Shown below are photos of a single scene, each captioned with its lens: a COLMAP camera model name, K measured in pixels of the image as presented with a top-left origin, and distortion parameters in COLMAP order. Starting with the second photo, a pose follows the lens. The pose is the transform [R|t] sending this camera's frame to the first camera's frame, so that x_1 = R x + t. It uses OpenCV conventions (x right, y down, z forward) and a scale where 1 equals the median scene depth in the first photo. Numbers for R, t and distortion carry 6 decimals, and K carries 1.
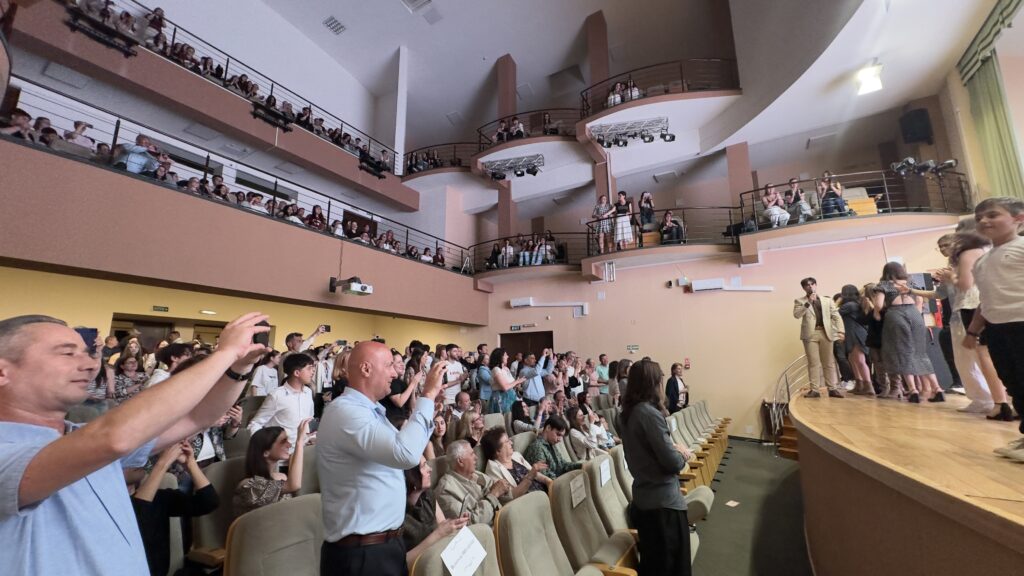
lens RADIAL K [[408.1, 0, 512.0], [0, 408.1, 288.0], [0, 0, 1]] dist [-0.003161, -0.000005]
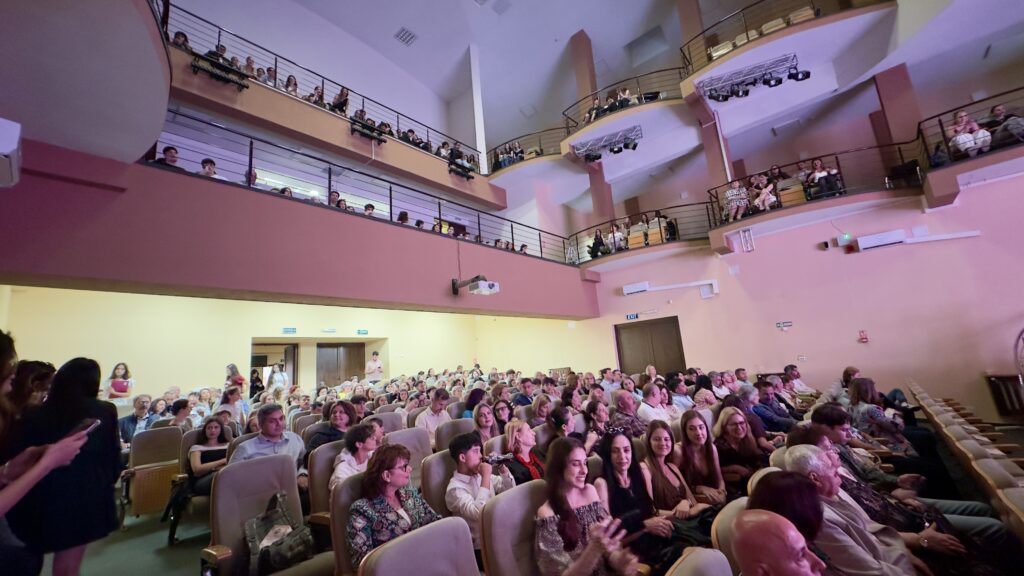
lens RADIAL K [[408.1, 0, 512.0], [0, 408.1, 288.0], [0, 0, 1]] dist [-0.003161, -0.000005]
pose [[0.981674, -0.108873, -0.156405, -0.113710], [0.108762, 0.994024, -0.009298, 0.013192], [0.156483, -0.007883, 0.987649, 0.054929]]
